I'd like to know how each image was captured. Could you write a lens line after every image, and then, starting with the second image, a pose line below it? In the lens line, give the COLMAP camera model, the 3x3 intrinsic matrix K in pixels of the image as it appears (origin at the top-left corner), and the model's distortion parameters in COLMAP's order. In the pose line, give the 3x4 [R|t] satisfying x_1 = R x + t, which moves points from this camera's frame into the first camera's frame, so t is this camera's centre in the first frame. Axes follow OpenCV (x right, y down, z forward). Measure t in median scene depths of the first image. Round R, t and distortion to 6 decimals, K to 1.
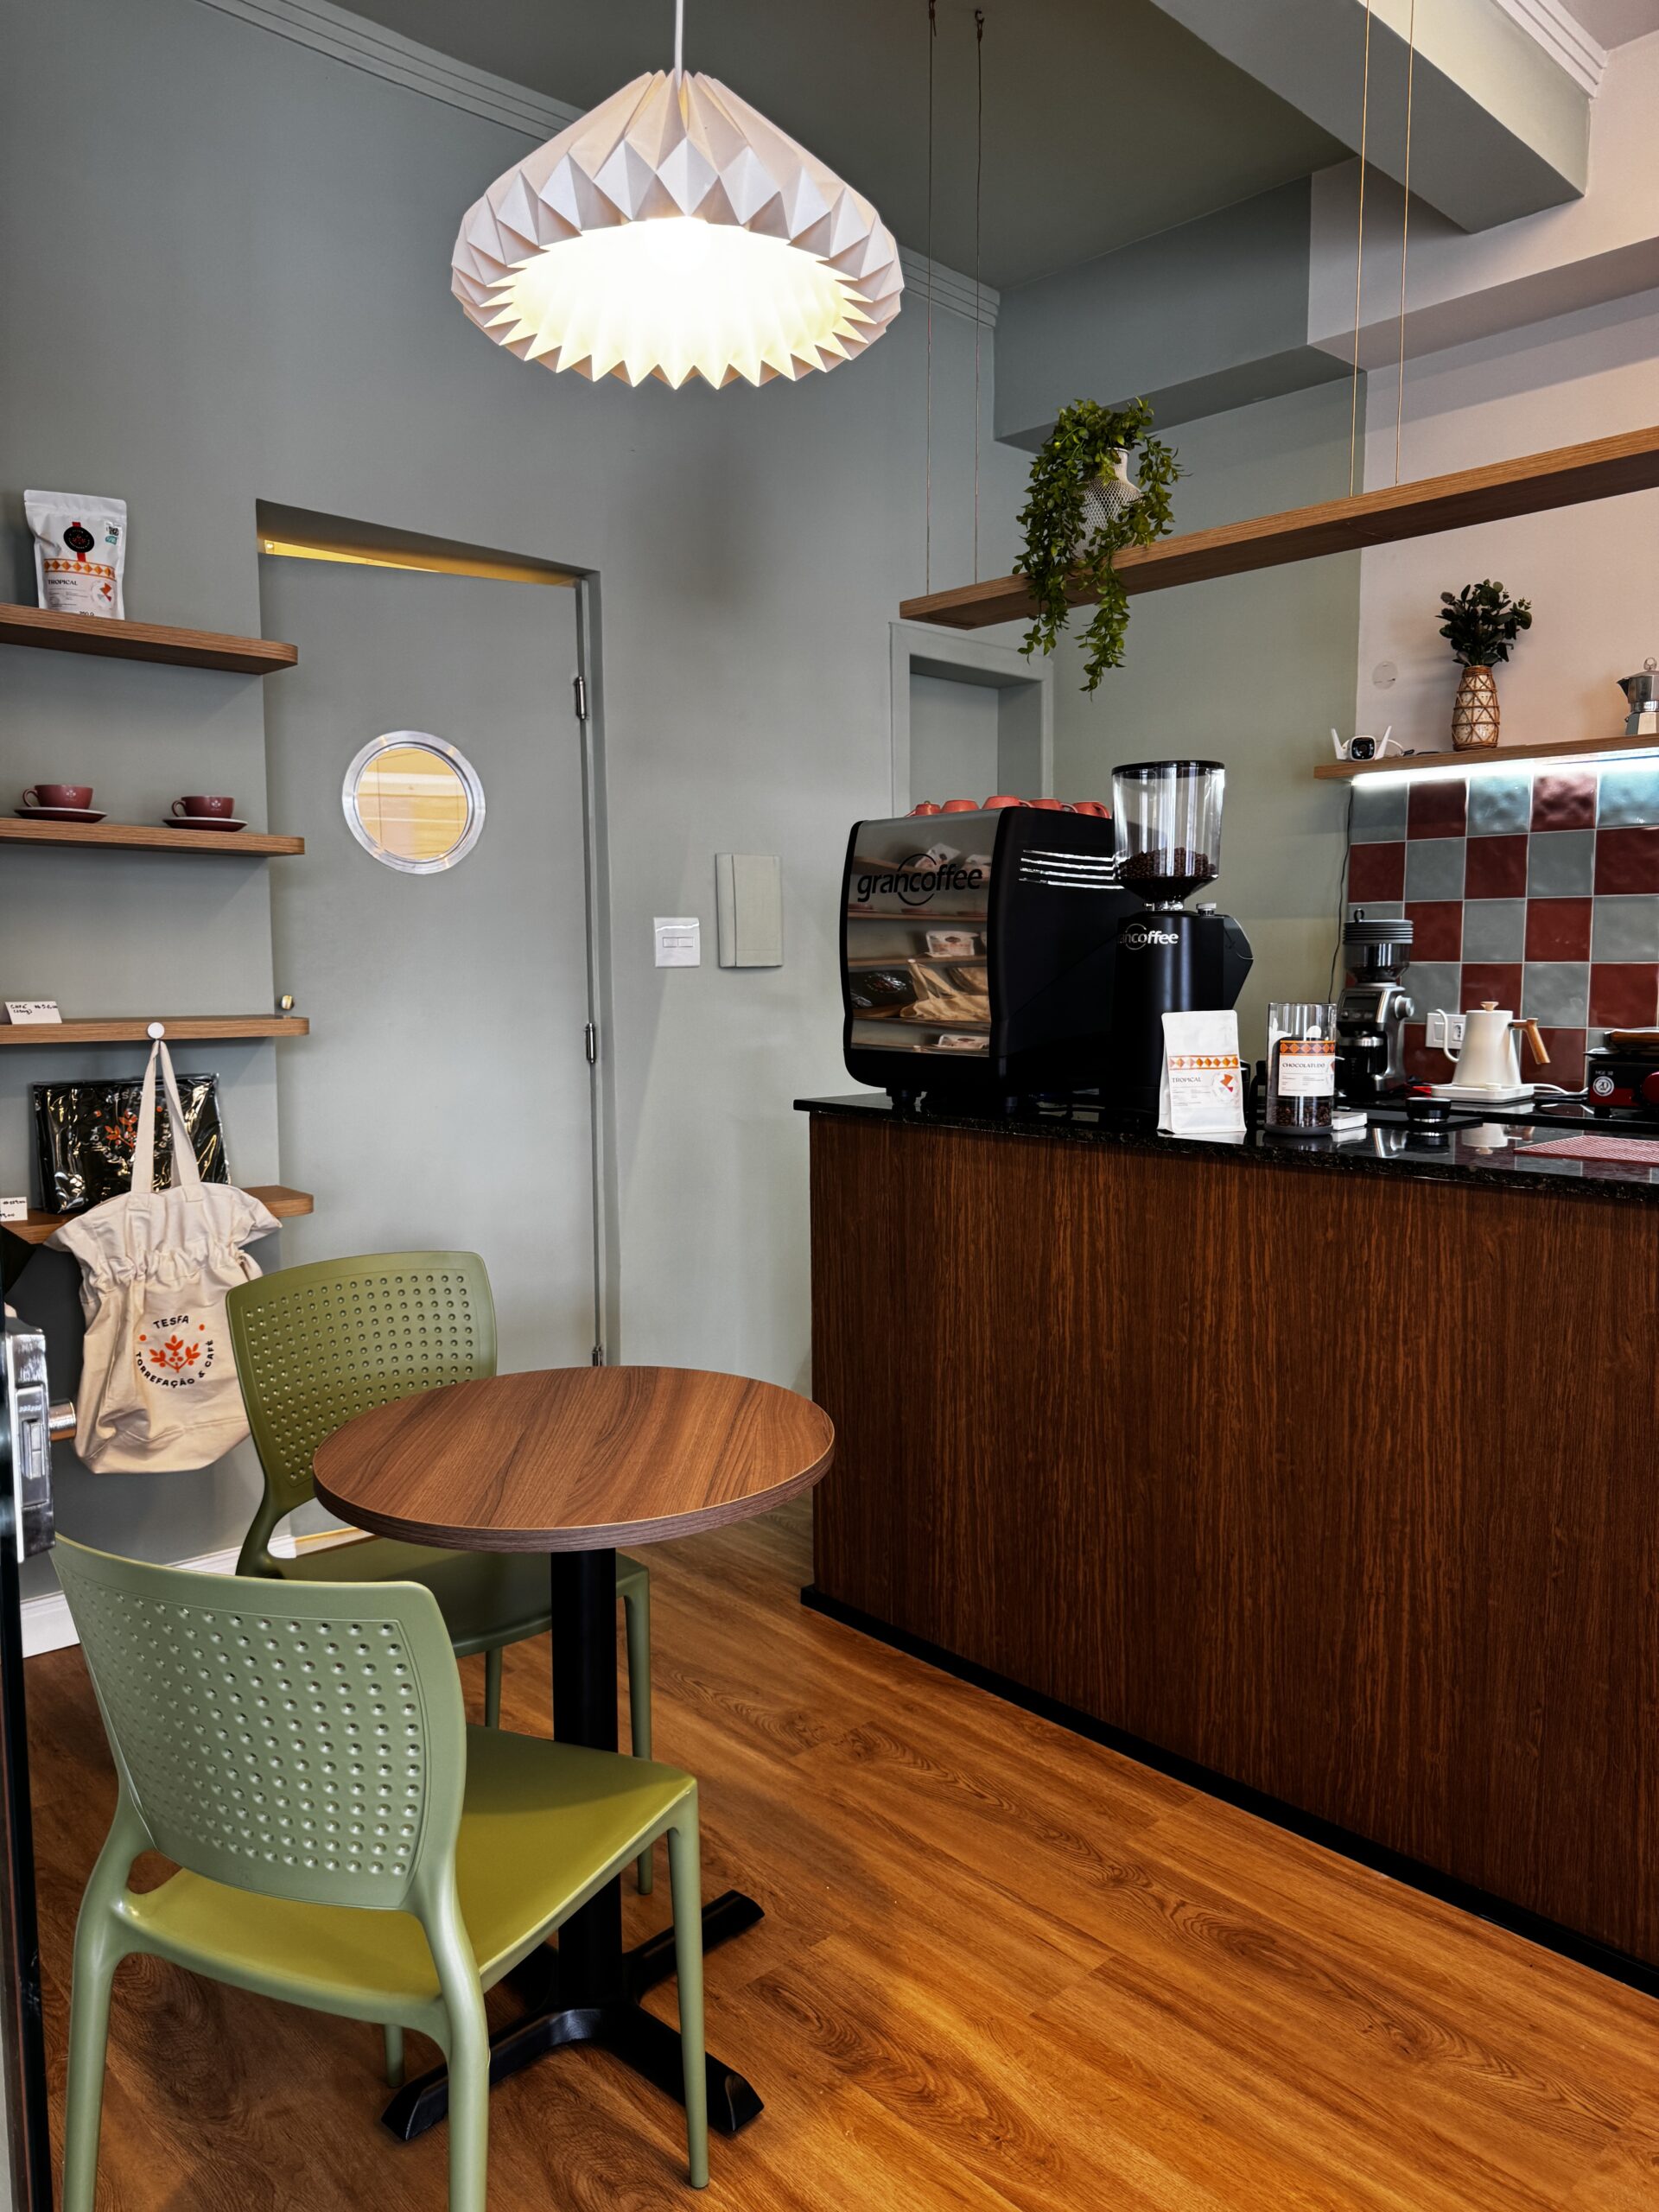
lens RADIAL K [[1580.7, 0, 831.8], [0, 1580.7, 1102.2], [0, 0, 1]] dist [0.048744, -0.059305]
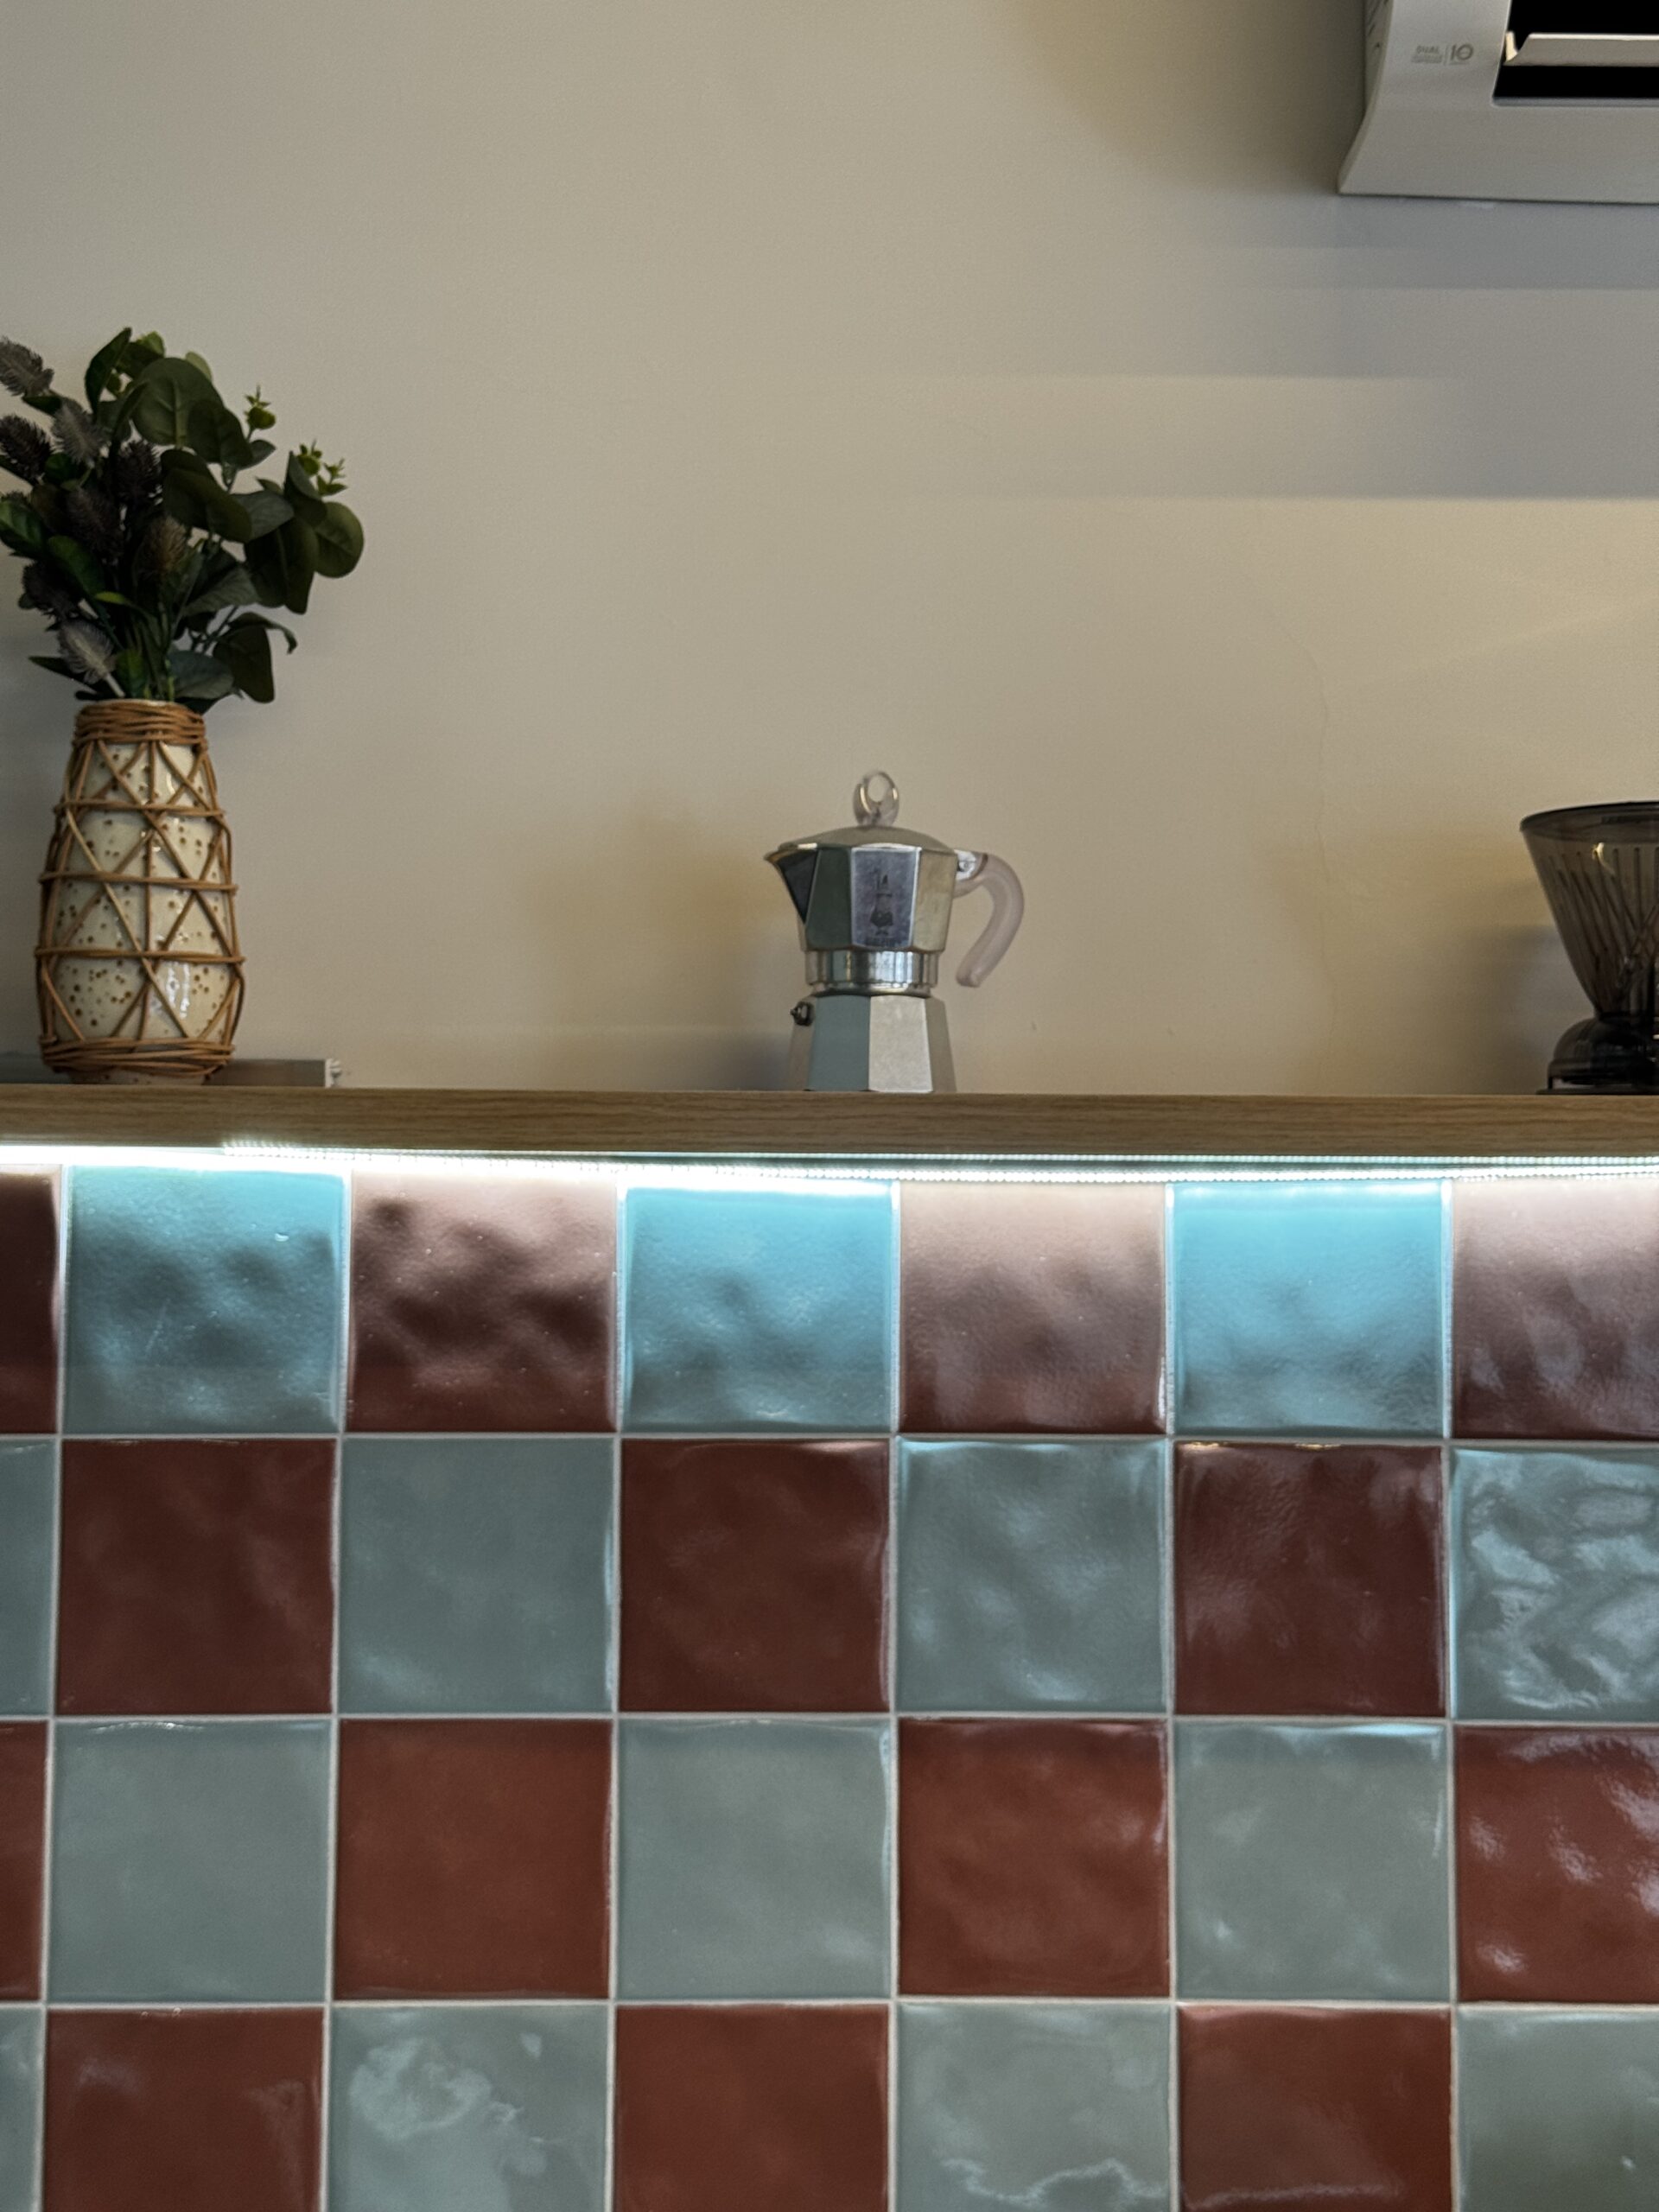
lens RADIAL K [[3295.2, 0, 772.0], [0, 3295.2, 1103.8], [0, 0, 1]] dist [0.150810, -0.019554]
pose [[0.682533, 0.032544, 0.730130, 0.171468], [0.062440, 0.992759, -0.102620, -0.220010], [-0.728182, 0.115631, 0.675559, 0.839793]]
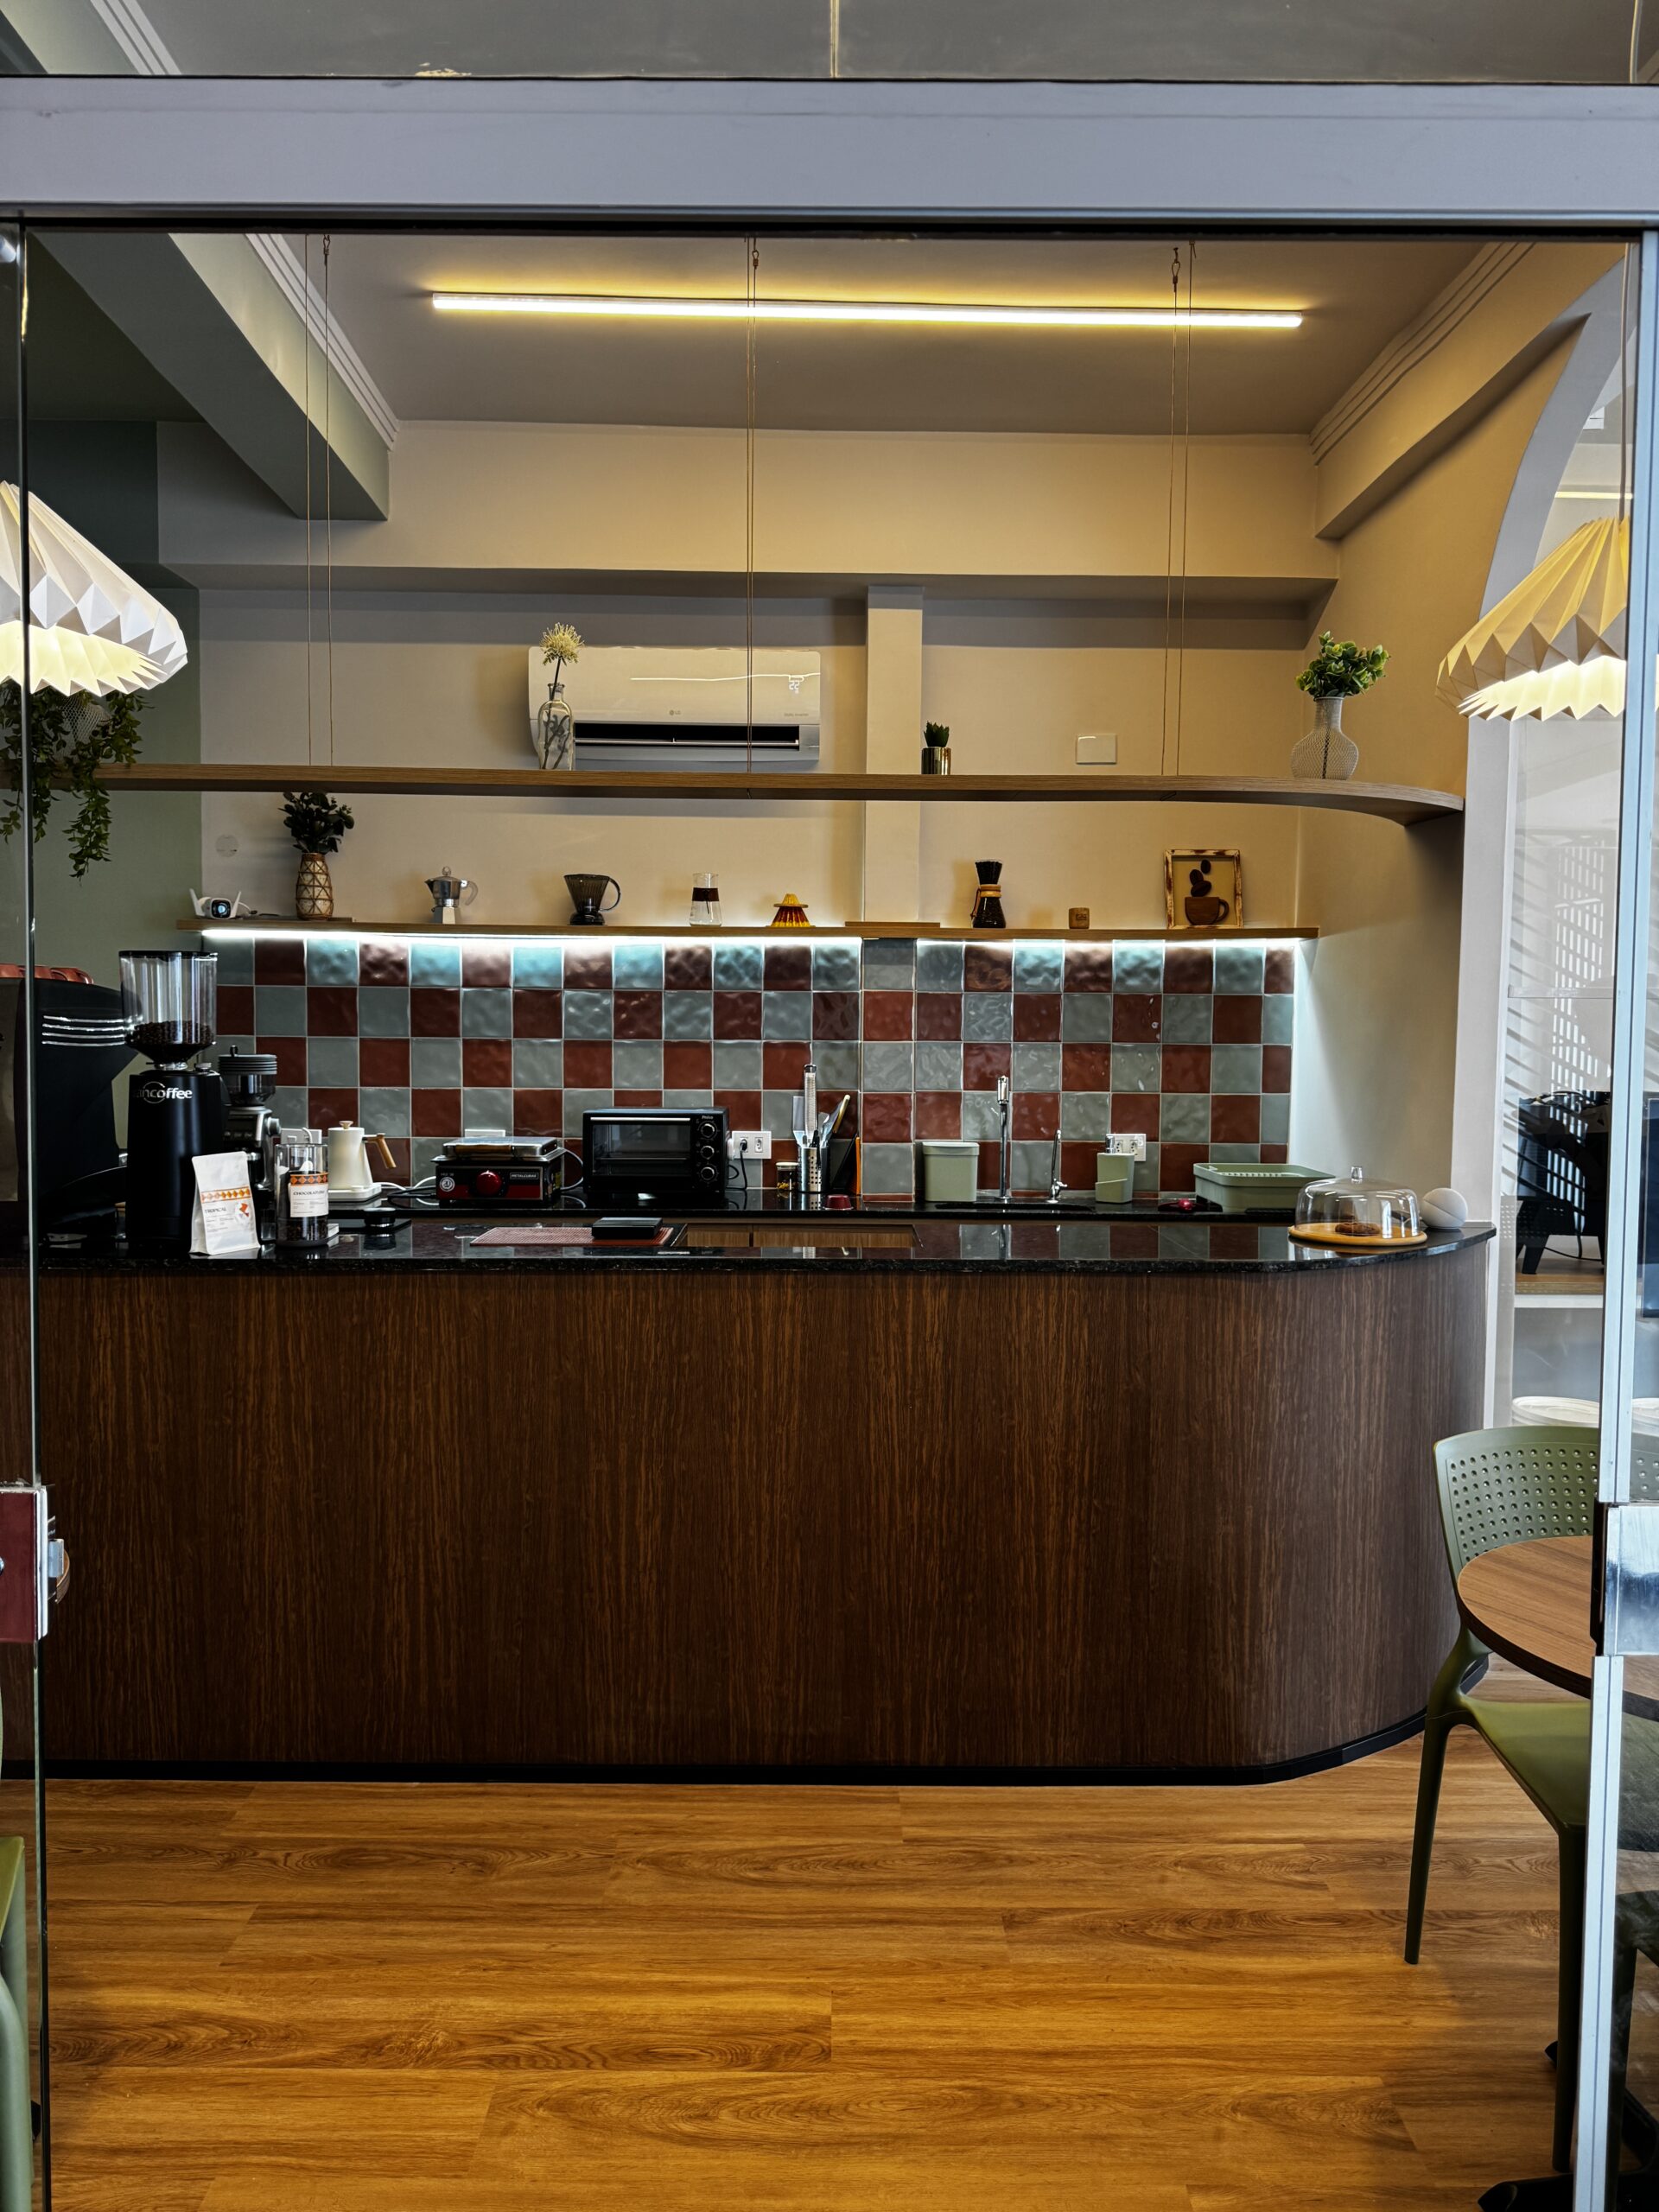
lens RADIAL K [[1561.5, 0, 829.5], [0, 1561.5, 1106.0], [0, 0, 1]] dist [0.146372, -0.233177]
pose [[0.678135, -0.031612, 0.734257, -0.323314], [0.060198, 0.998107, -0.012625, -0.046264], [-0.732467, 0.052762, 0.678754, -0.179358]]
